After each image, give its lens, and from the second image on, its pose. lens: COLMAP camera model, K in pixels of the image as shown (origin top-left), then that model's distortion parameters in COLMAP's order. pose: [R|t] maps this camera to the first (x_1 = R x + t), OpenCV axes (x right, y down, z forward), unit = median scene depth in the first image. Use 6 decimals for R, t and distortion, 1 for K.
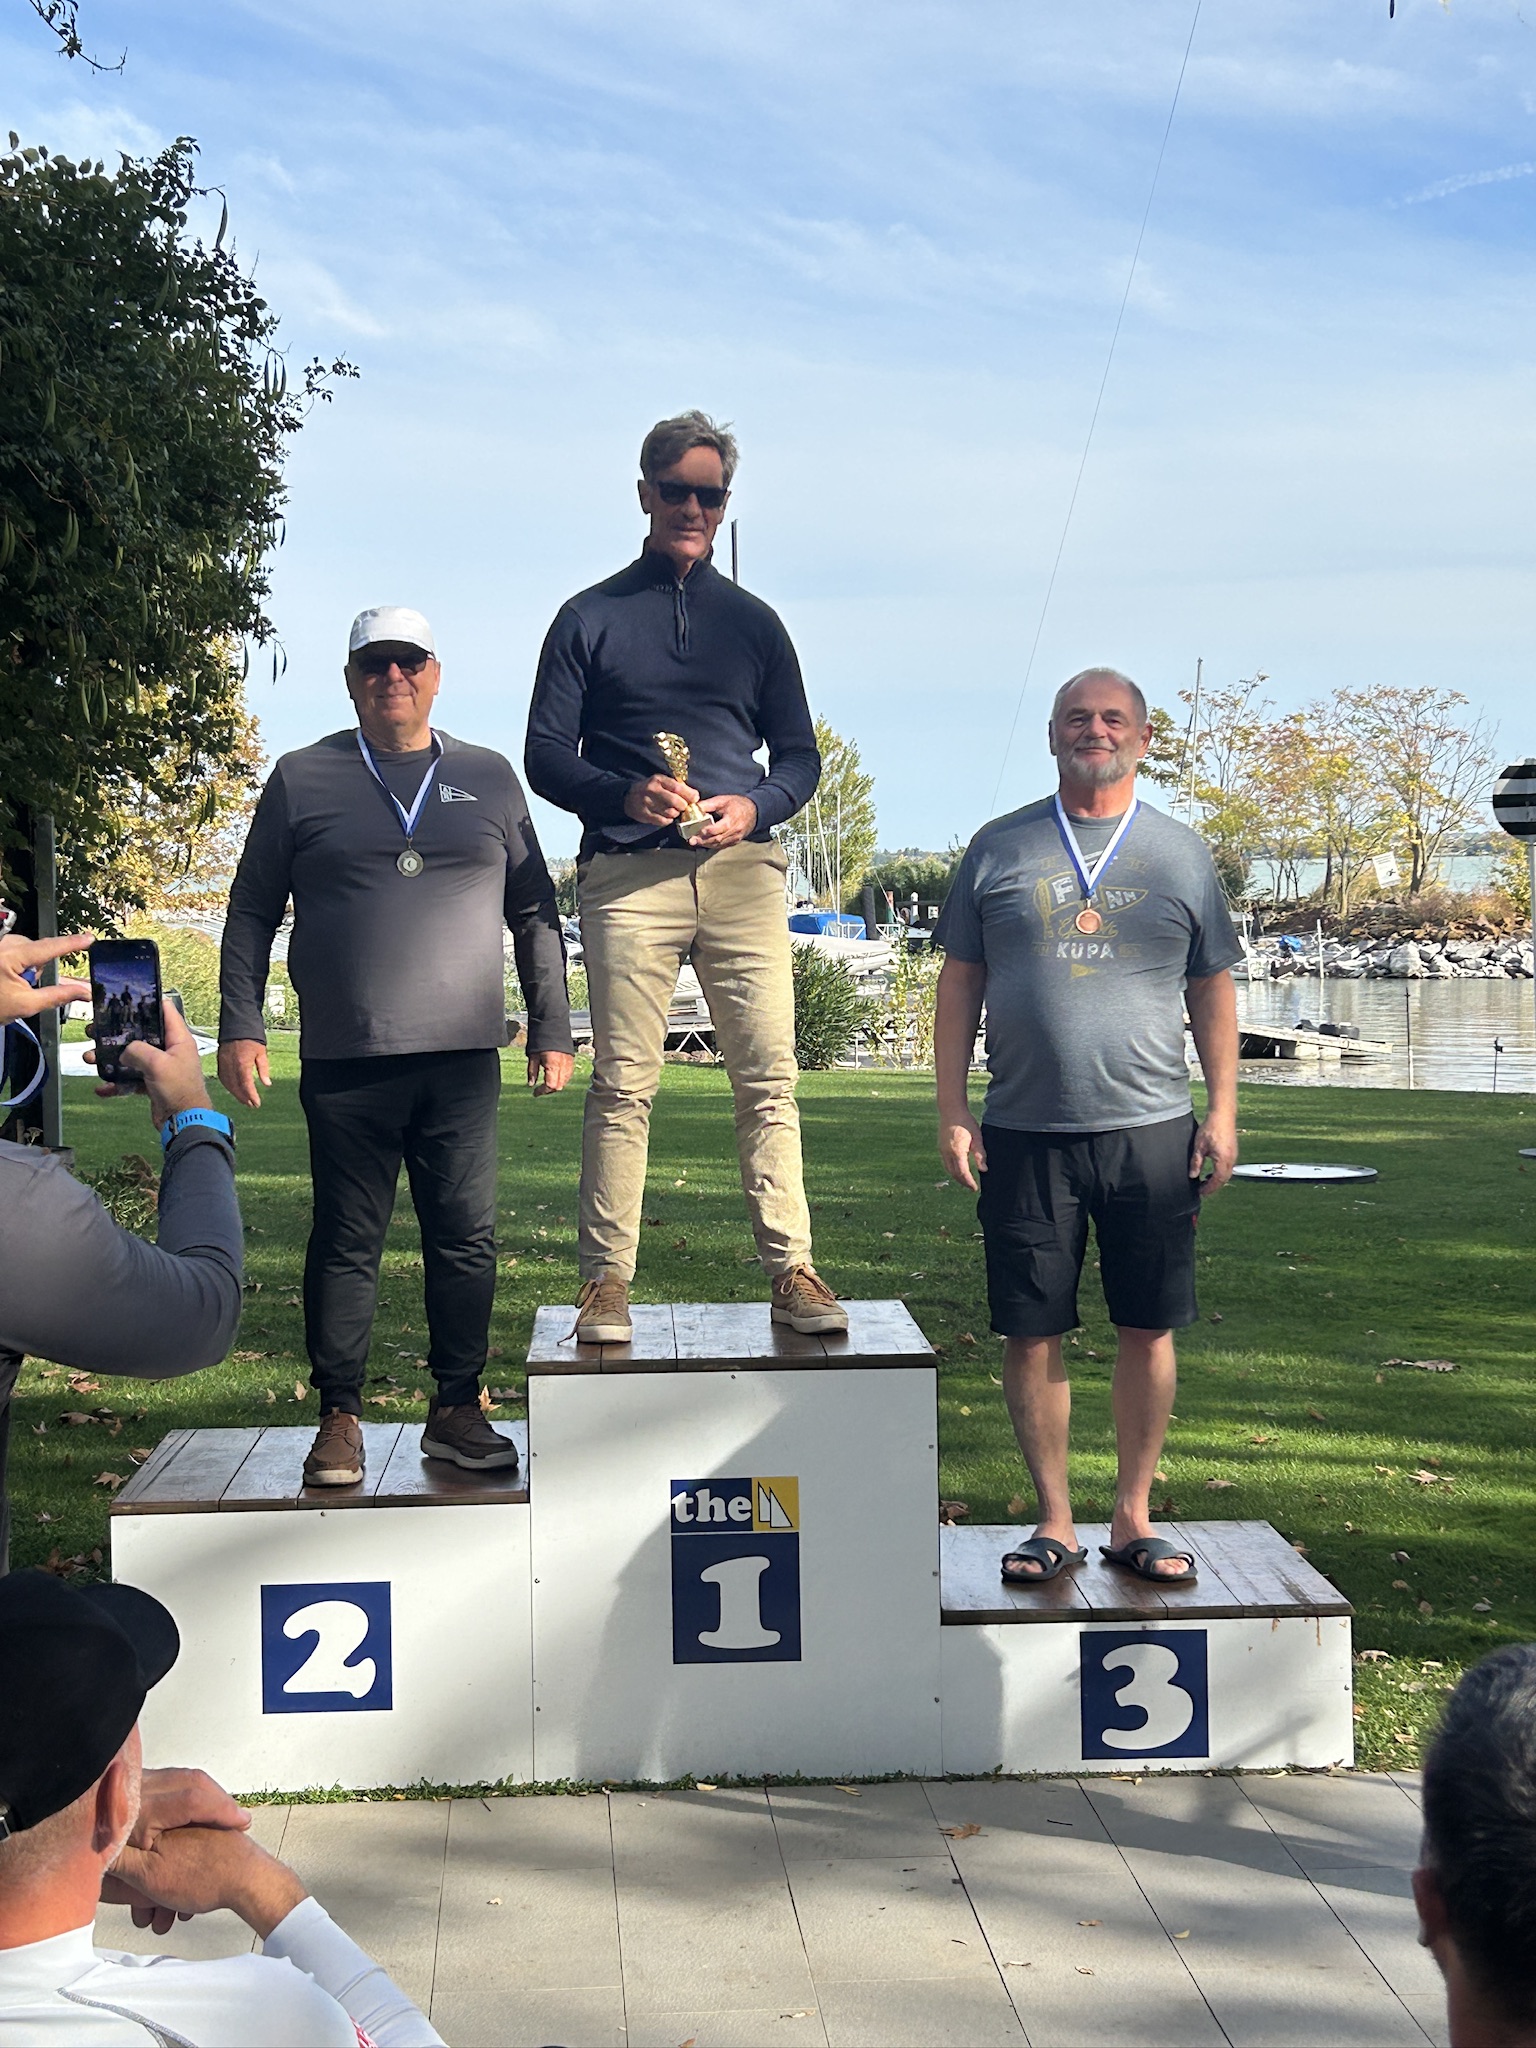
lens RADIAL K [[3118.7, 0, 768.0], [0, 3118.7, 1024.0], [0, 0, 1]] dist [0.114449, -0.028564]
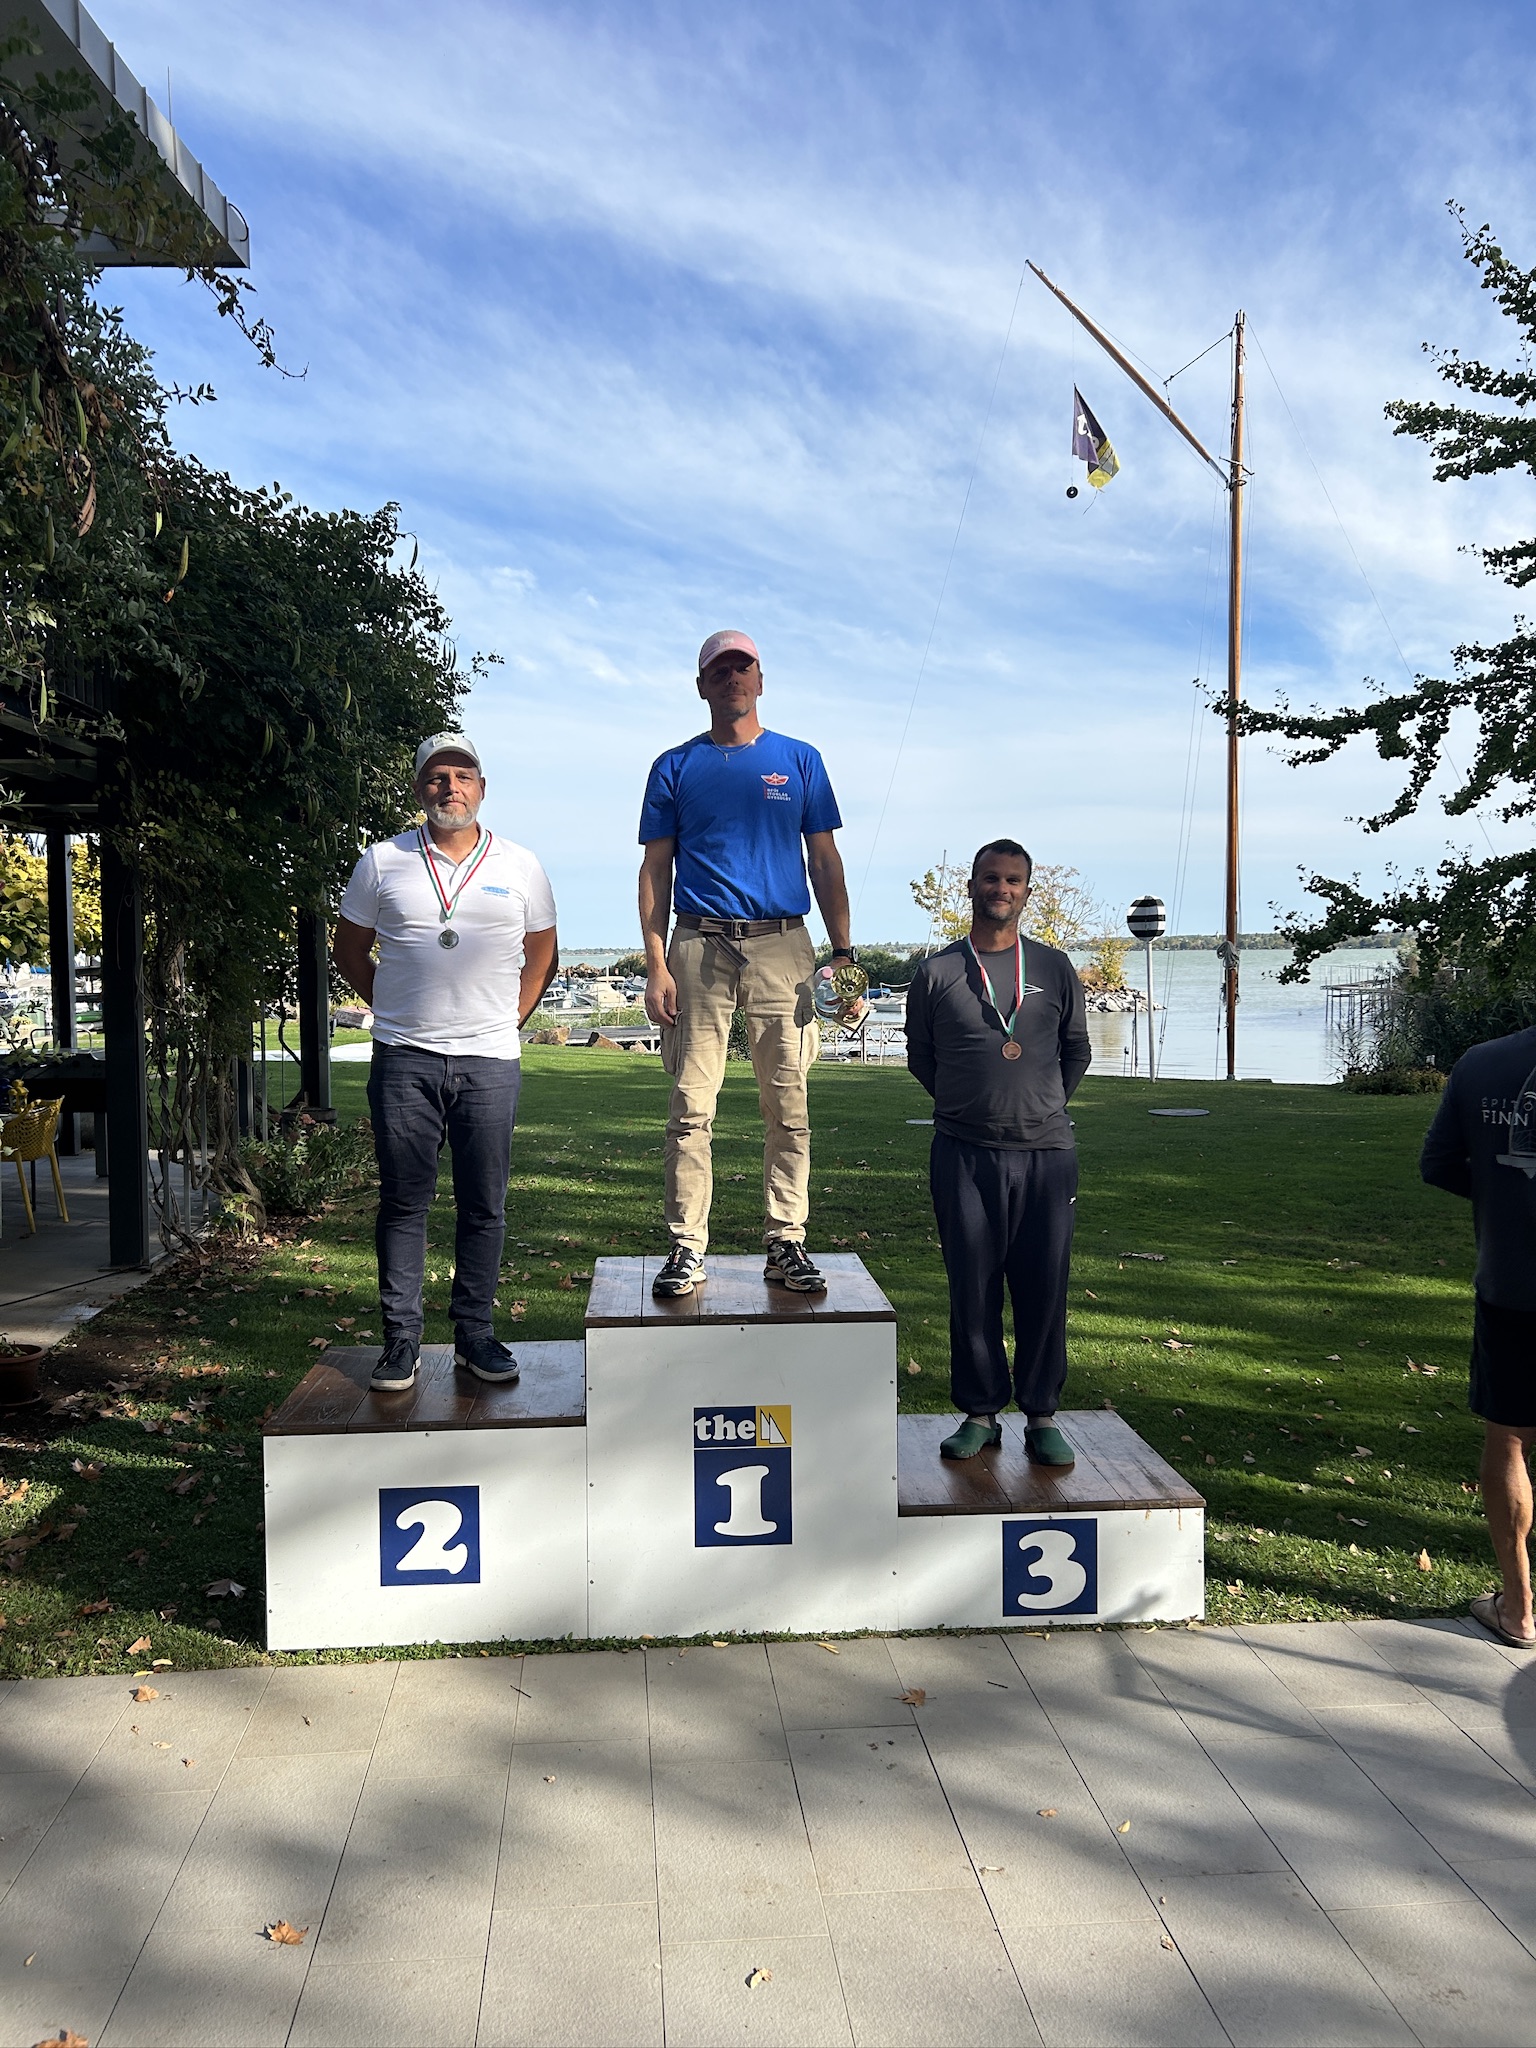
lens RADIAL K [[1543.8, 0, 752.0], [0, 1543.8, 1024.3], [0, 0, 1]] dist [0.035485, -0.029597]
pose [[0.999804, 0.006754, 0.018598, -0.019618], [-0.006669, 0.999967, -0.004666, -0.012024], [-0.018629, 0.004541, 0.999816, 0.344081]]
